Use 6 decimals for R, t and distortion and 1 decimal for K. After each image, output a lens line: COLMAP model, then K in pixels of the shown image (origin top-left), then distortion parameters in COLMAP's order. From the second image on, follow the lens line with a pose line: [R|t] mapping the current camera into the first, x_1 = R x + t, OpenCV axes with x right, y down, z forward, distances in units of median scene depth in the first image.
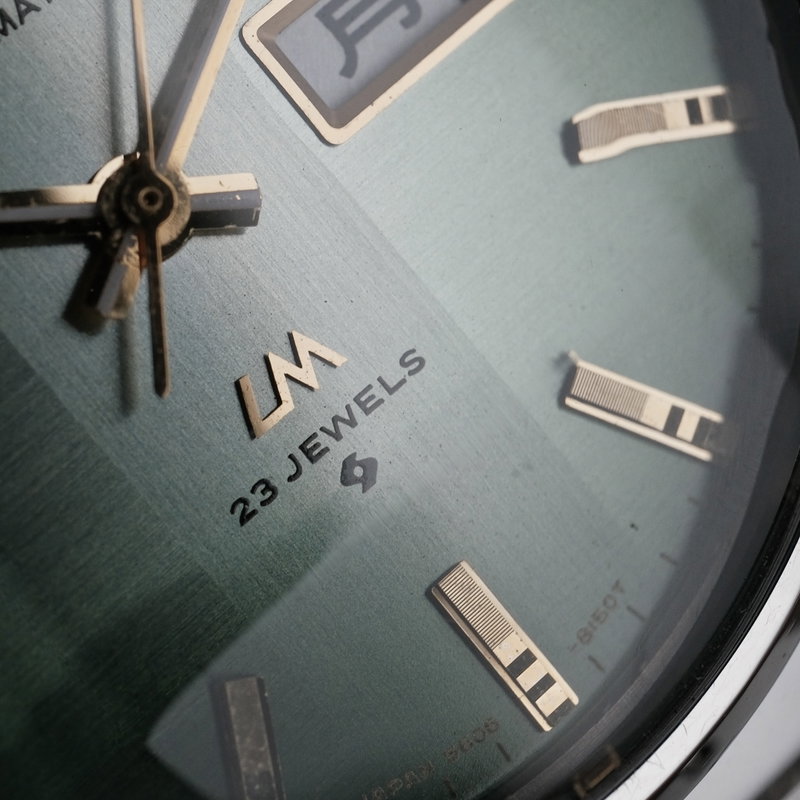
lens RADIAL K [[2825.6, 0, 400.0], [0, 2825.6, 400.0], [0, 0, 1]] dist [0.059961, 1.422384]
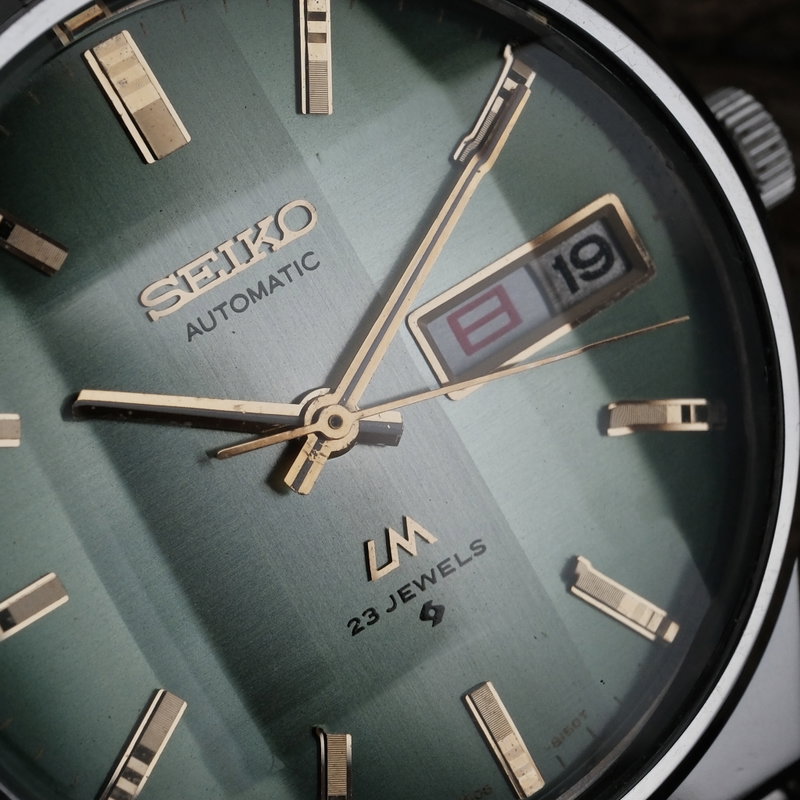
lens RADIAL K [[2825.6, 0, 400.0], [0, 2825.6, 400.0], [0, 0, 1]] dist [0.059961, 1.422384]
pose [[0.984018, 0.174955, 0.033145, -0.103172], [-0.175097, 0.984550, 0.001411, -0.087874], [-0.032386, -0.007192, 0.999450, -0.535681]]
